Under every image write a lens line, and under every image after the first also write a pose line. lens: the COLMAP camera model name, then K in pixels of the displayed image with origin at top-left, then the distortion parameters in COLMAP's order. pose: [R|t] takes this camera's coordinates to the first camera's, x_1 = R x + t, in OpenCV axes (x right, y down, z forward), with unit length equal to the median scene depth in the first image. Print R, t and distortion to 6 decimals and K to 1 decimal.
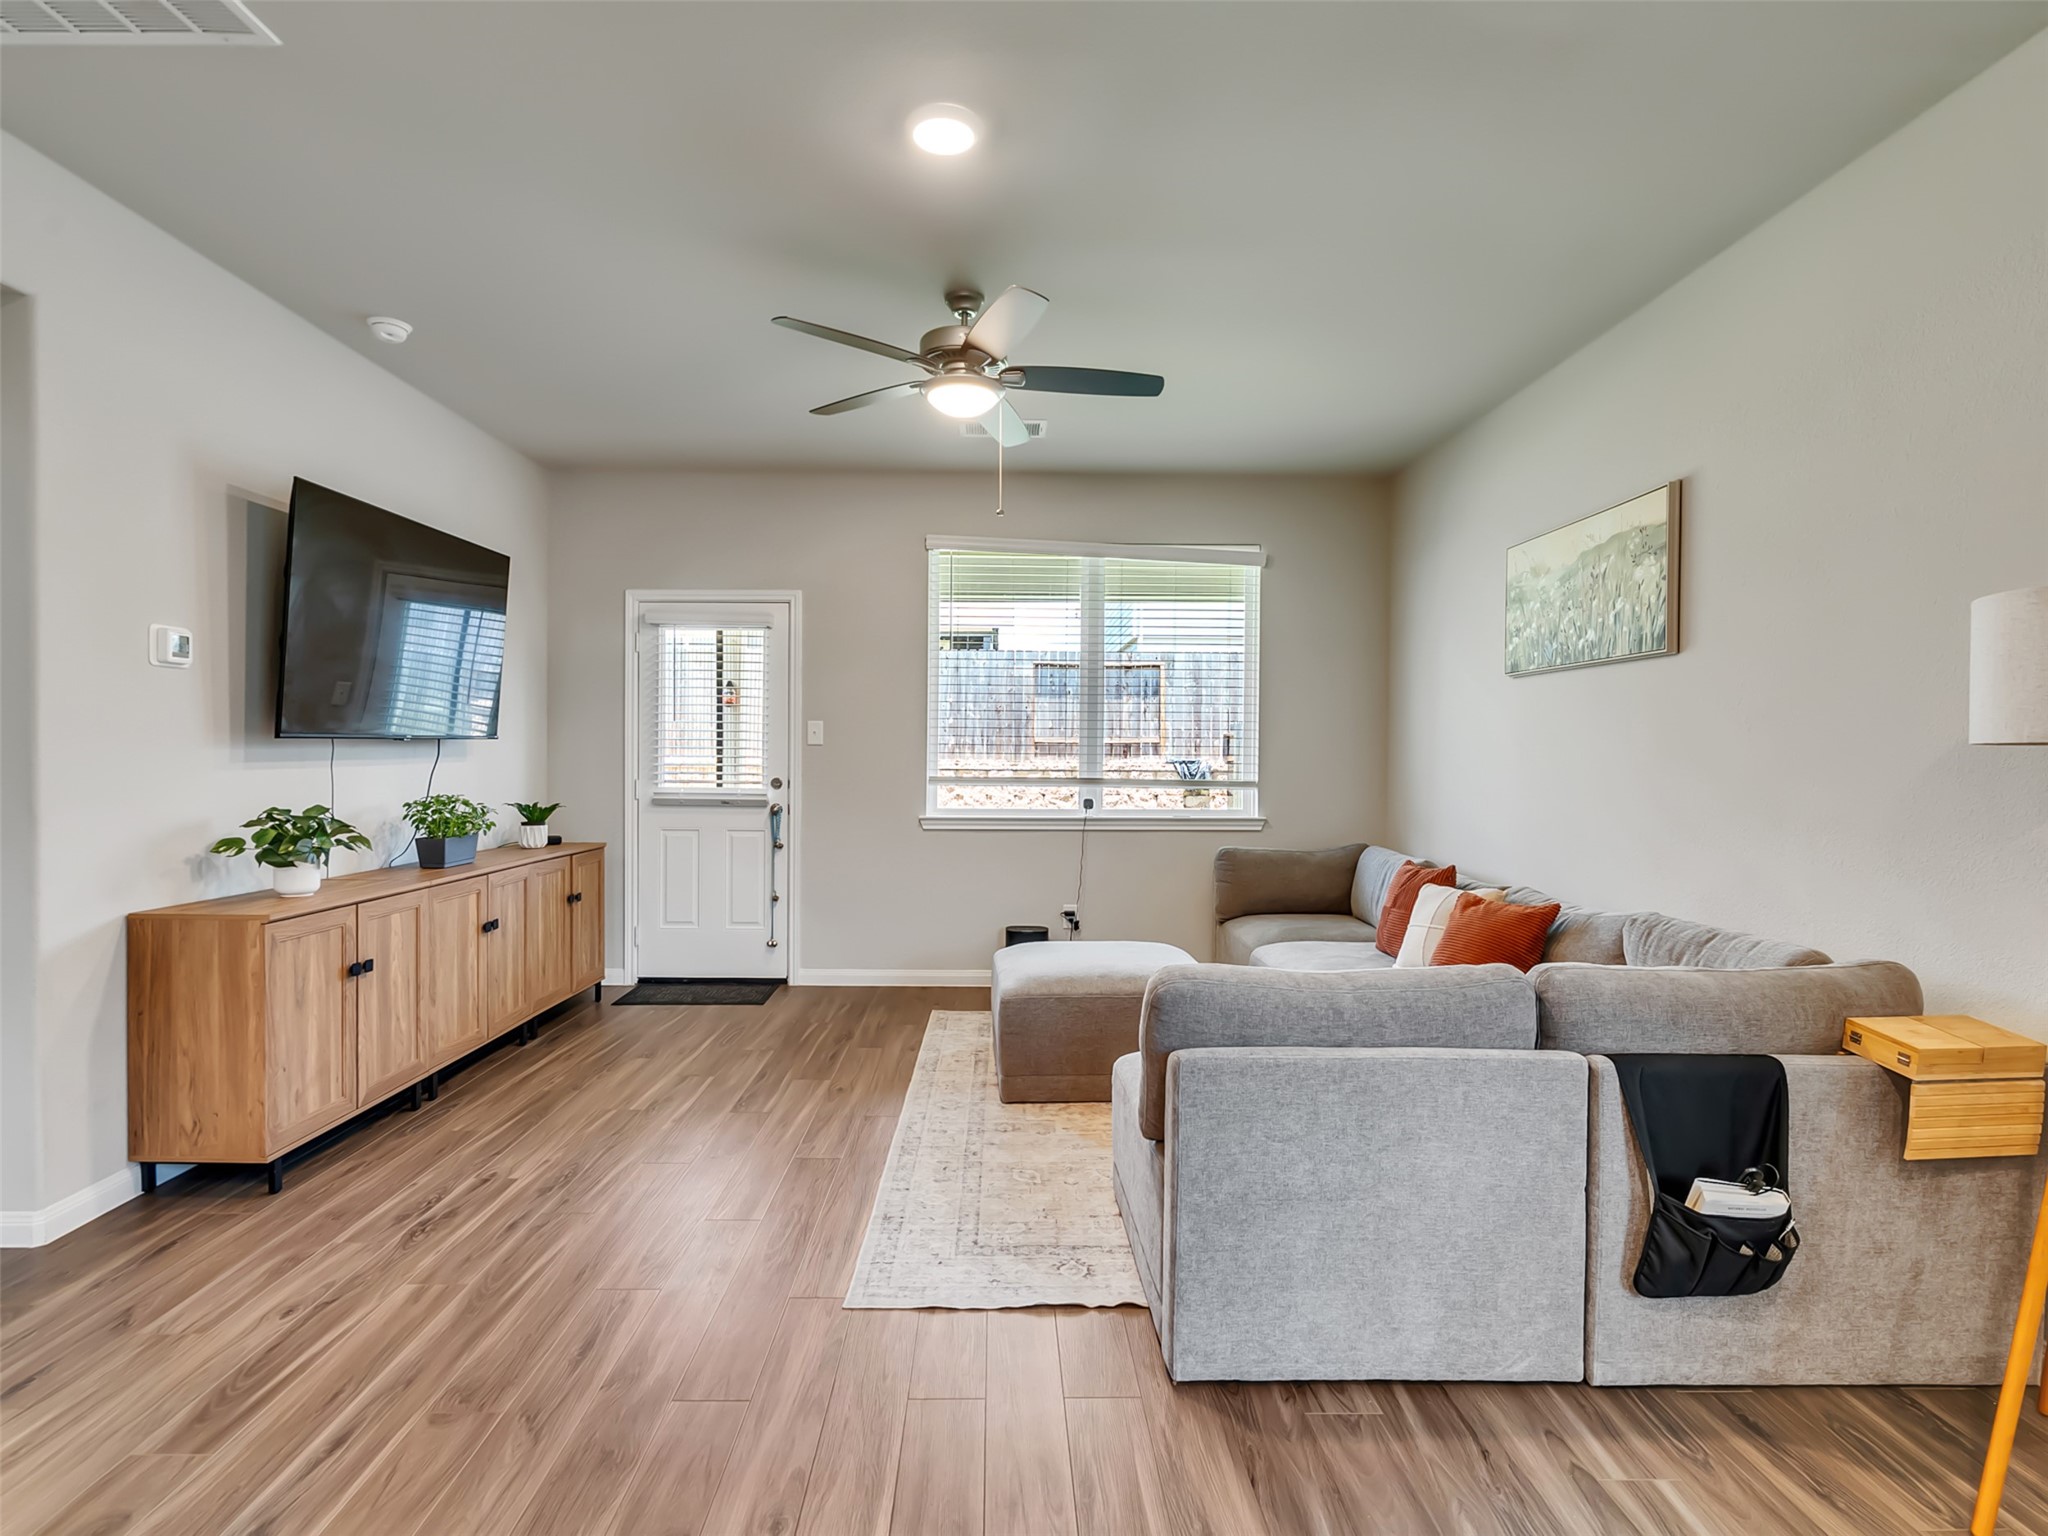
lens RADIAL K [[1054.1, 0, 1004.2], [0, 1054.1, 764.6], [0, 0, 1]] dist [-0.007482, 0.008094]
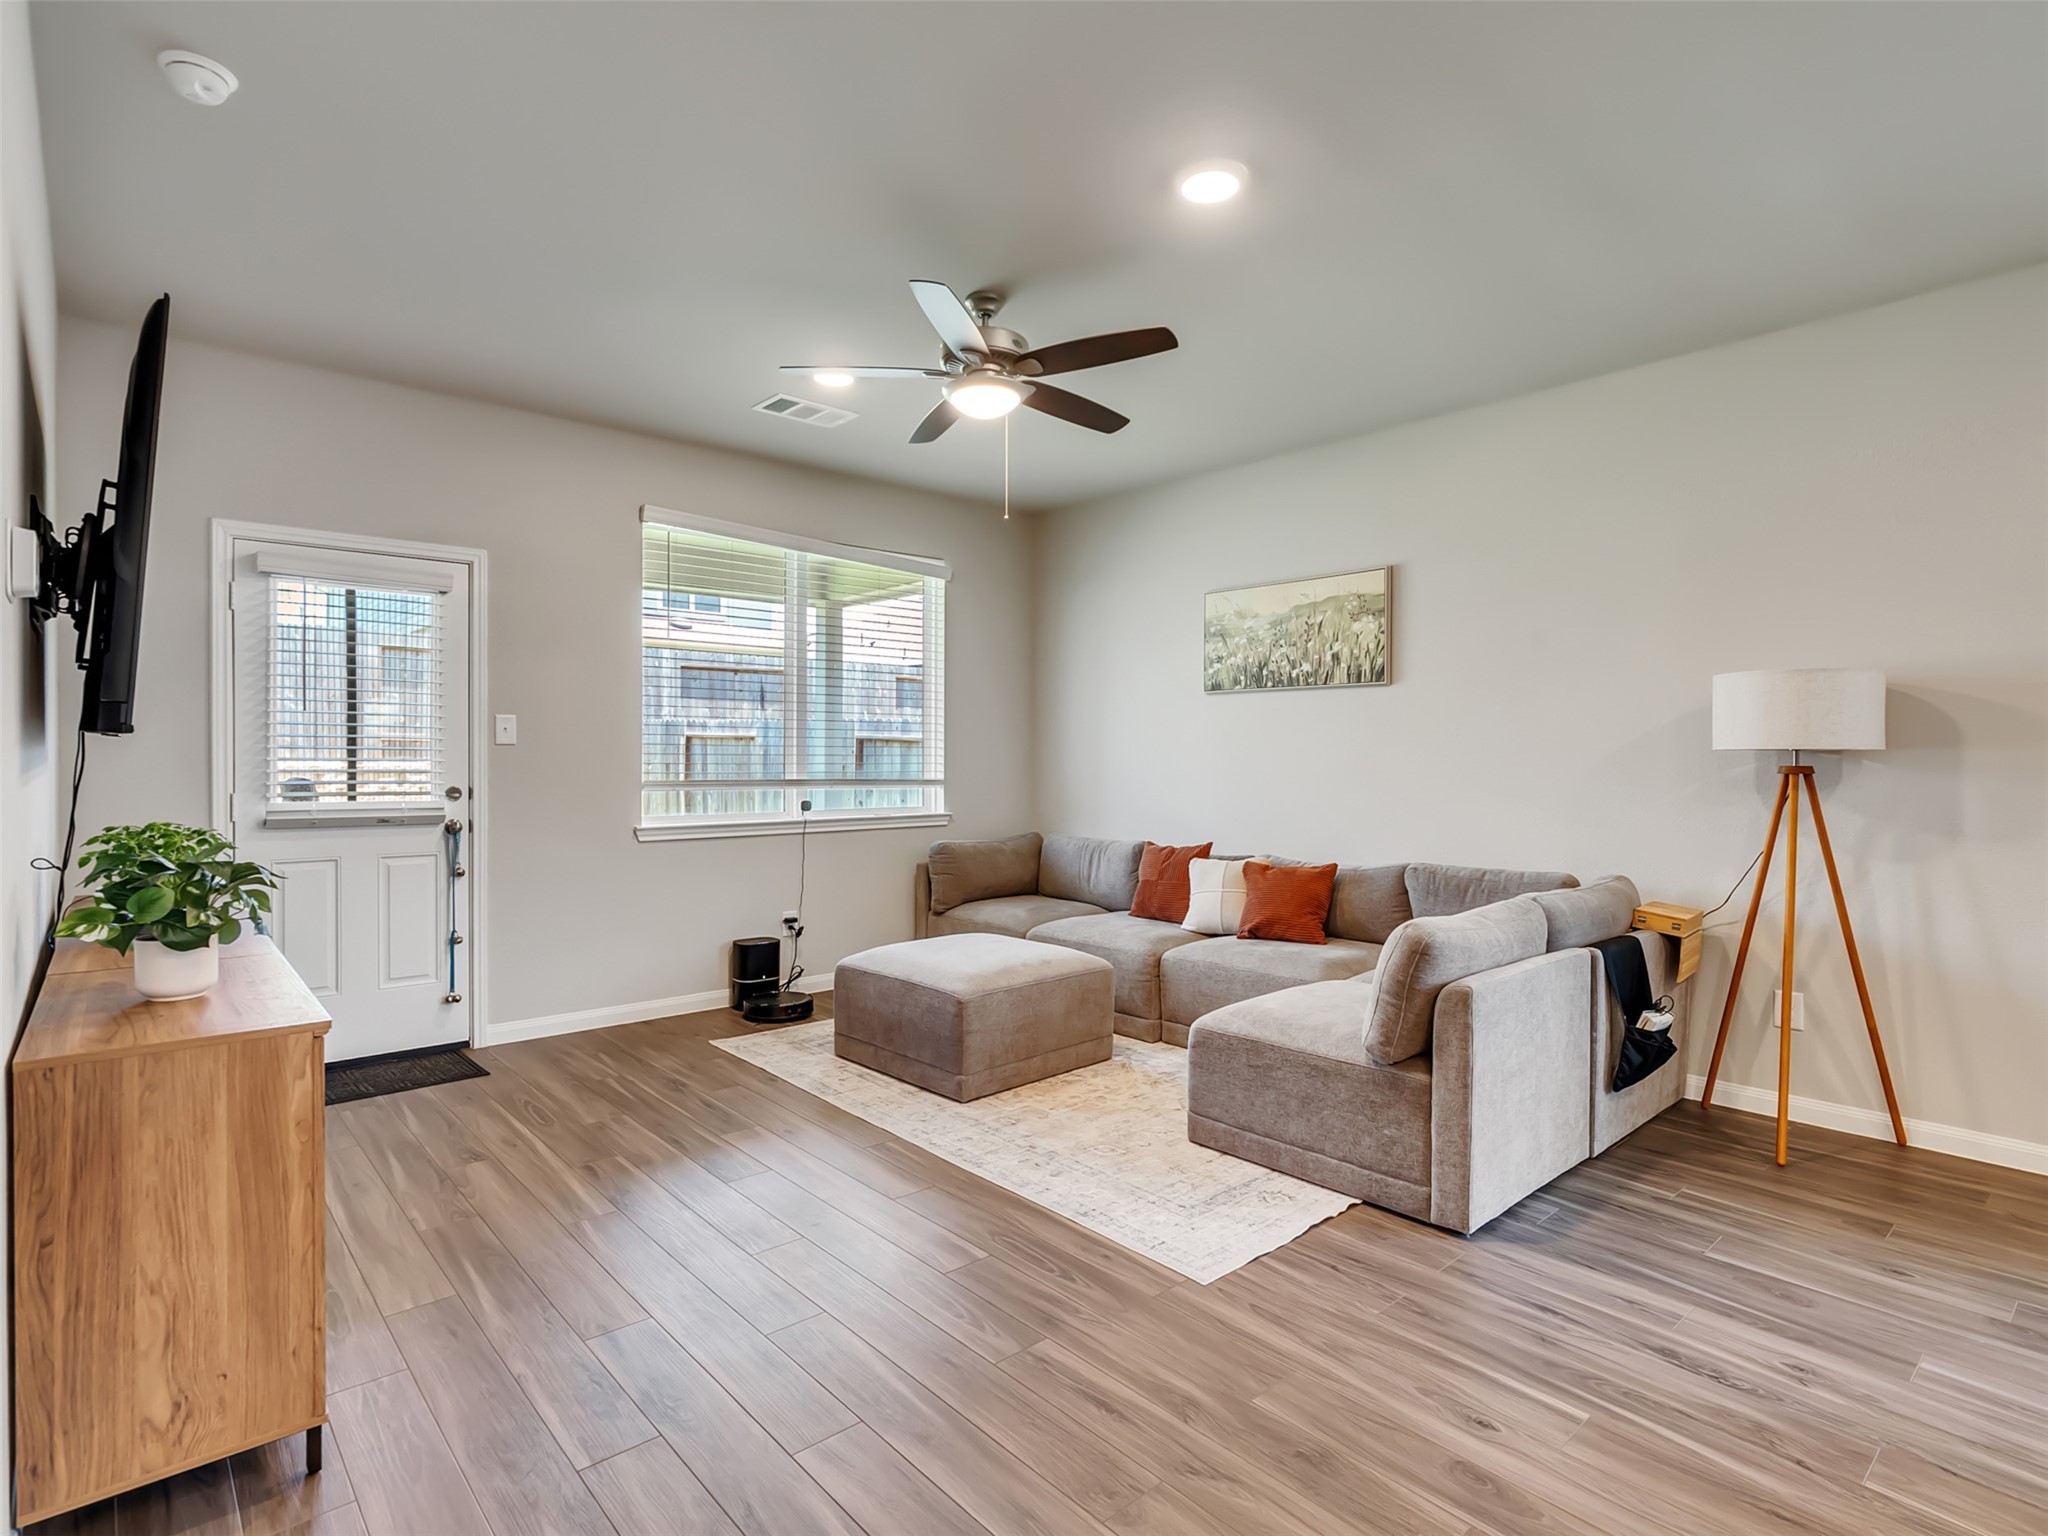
lens RADIAL K [[1054.1, 0, 1009.1], [0, 1054.1, 764.1], [0, 0, 1]] dist [-0.007482, 0.008094]
pose [[0.758450, -0.009107, 0.651667, -0.555906], [0.008306, 0.999956, 0.004307, -0.005248], [-0.651678, 0.002146, 0.758493, 0.187186]]
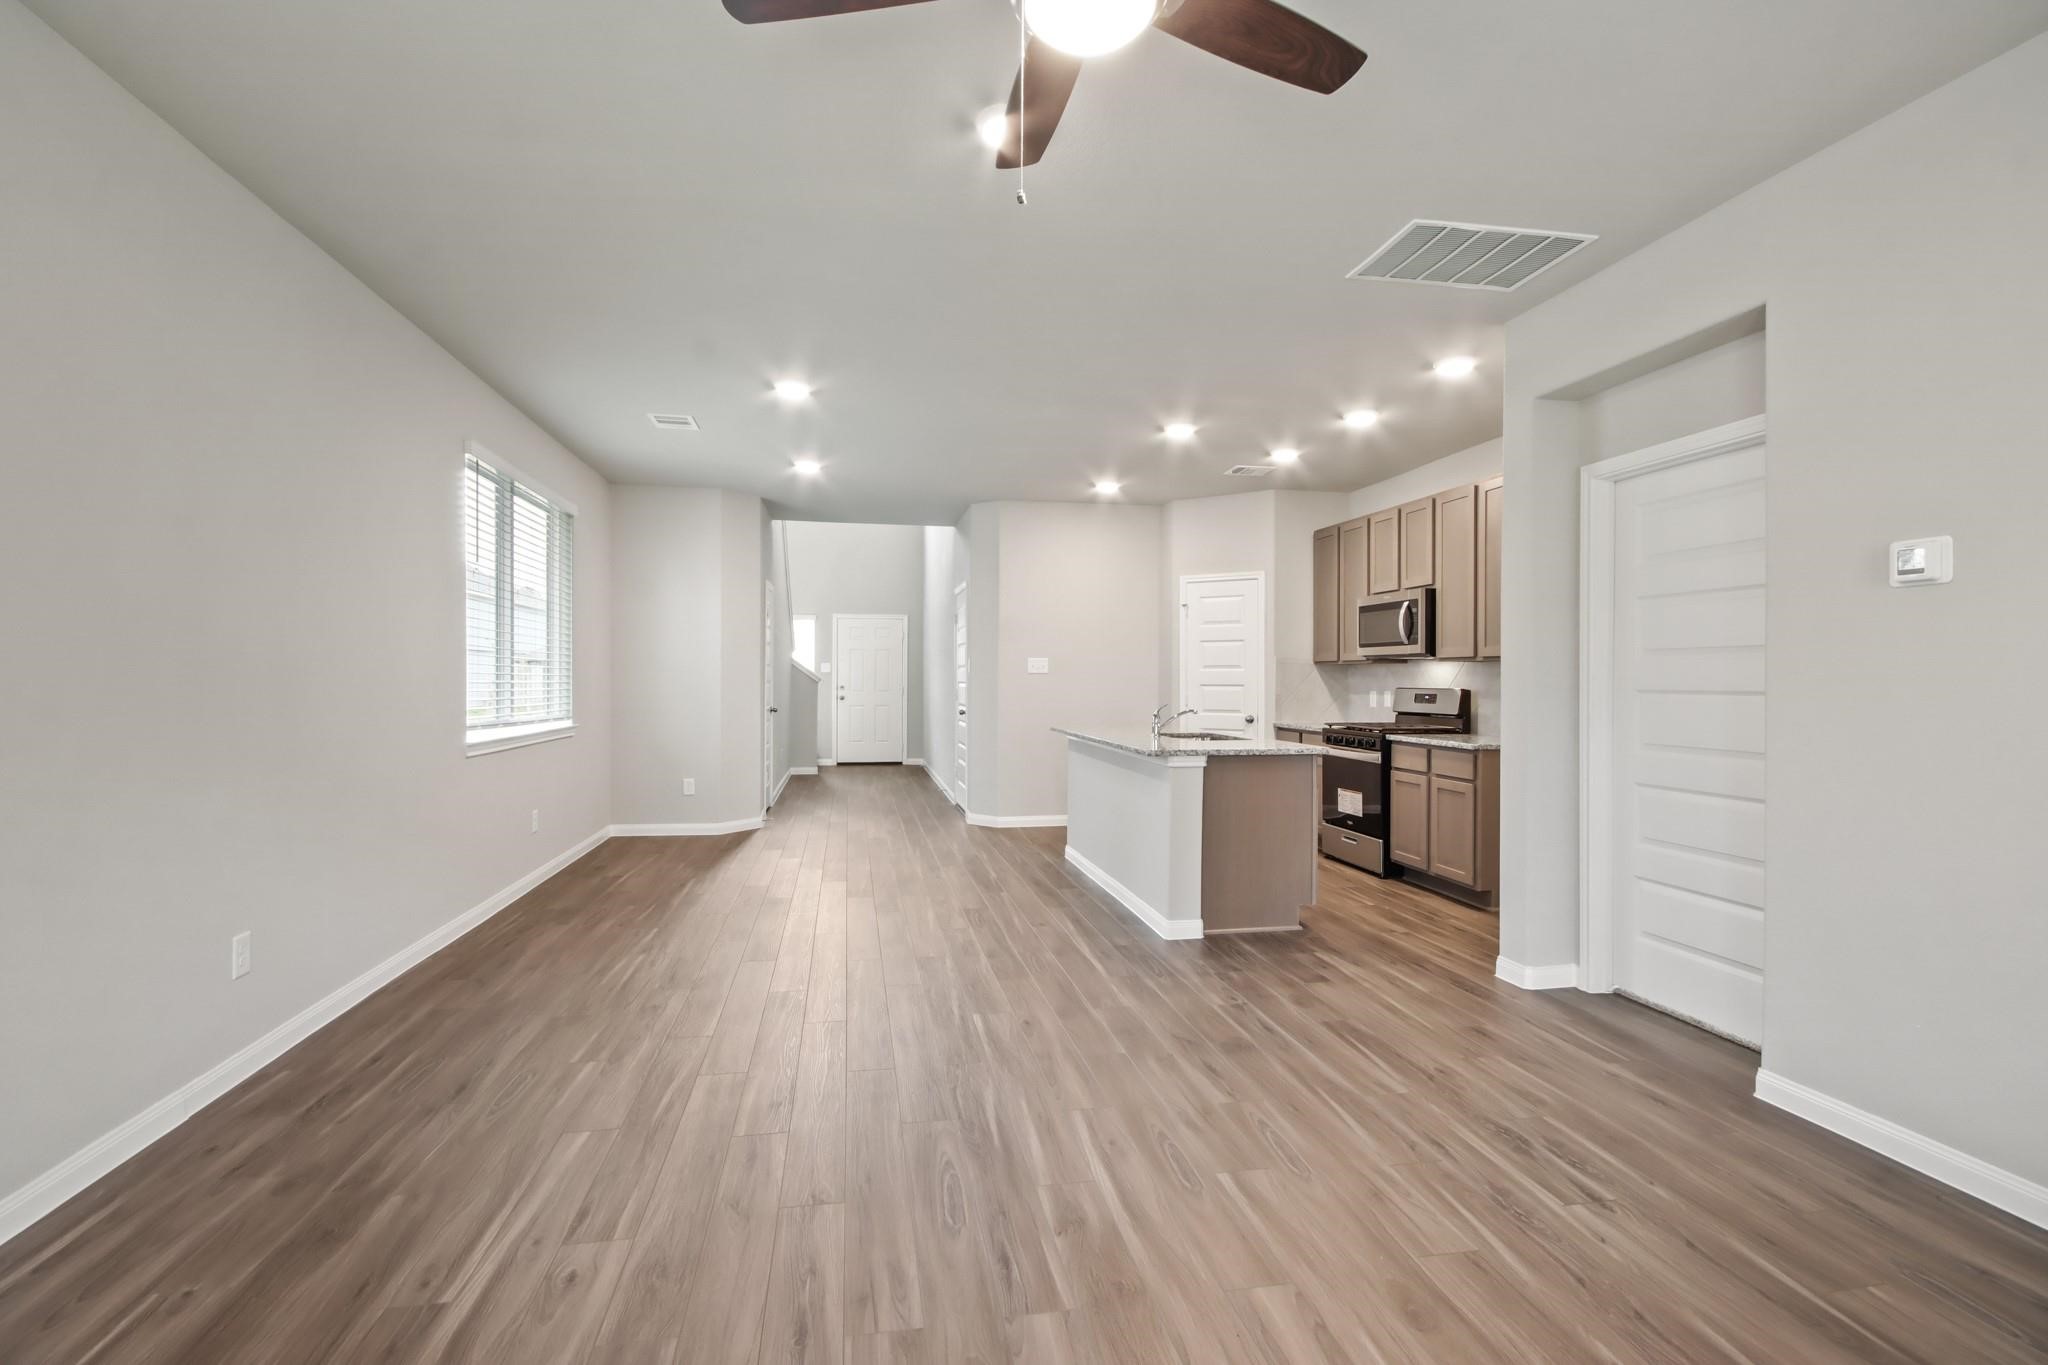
lens RADIAL K [[952.8, 0, 1023.3], [0, 952.8, 679.9], [0, 0, 1]] dist [0.005522, -0.005221]
pose [[-0.984977, -0.010906, -0.172342, 0.059947], [-0.013226, 0.999837, 0.012322, -0.010573], [0.172180, 0.014416, -0.984960, 1.214105]]
